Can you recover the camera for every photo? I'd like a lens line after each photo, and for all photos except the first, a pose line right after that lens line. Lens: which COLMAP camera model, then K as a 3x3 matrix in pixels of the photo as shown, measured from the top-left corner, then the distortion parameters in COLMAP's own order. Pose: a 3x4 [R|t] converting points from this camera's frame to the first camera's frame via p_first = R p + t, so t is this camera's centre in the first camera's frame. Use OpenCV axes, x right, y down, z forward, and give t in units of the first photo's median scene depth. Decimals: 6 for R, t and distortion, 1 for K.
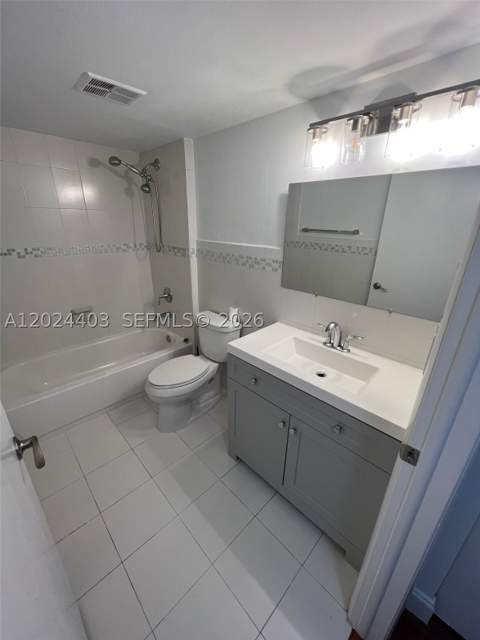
lens RADIAL K [[254.3, 0, 240.0], [0, 254.3, 320.0], [0, 0, 1]] dist [0.002156, 0.000163]
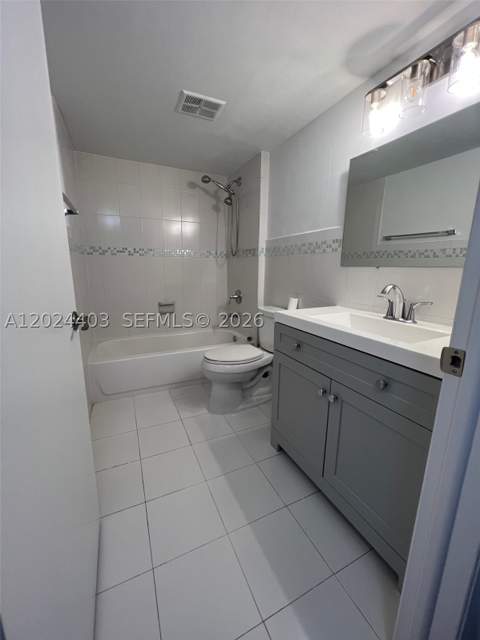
lens RADIAL K [[254.3, 0, 240.0], [0, 254.3, 320.0], [0, 0, 1]] dist [0.002156, 0.000163]
pose [[0.942514, 0.060863, -0.328579, 0.109645], [-0.113916, 0.982897, -0.144698, 0.205748], [0.314152, 0.173810, 0.933327, 0.024658]]
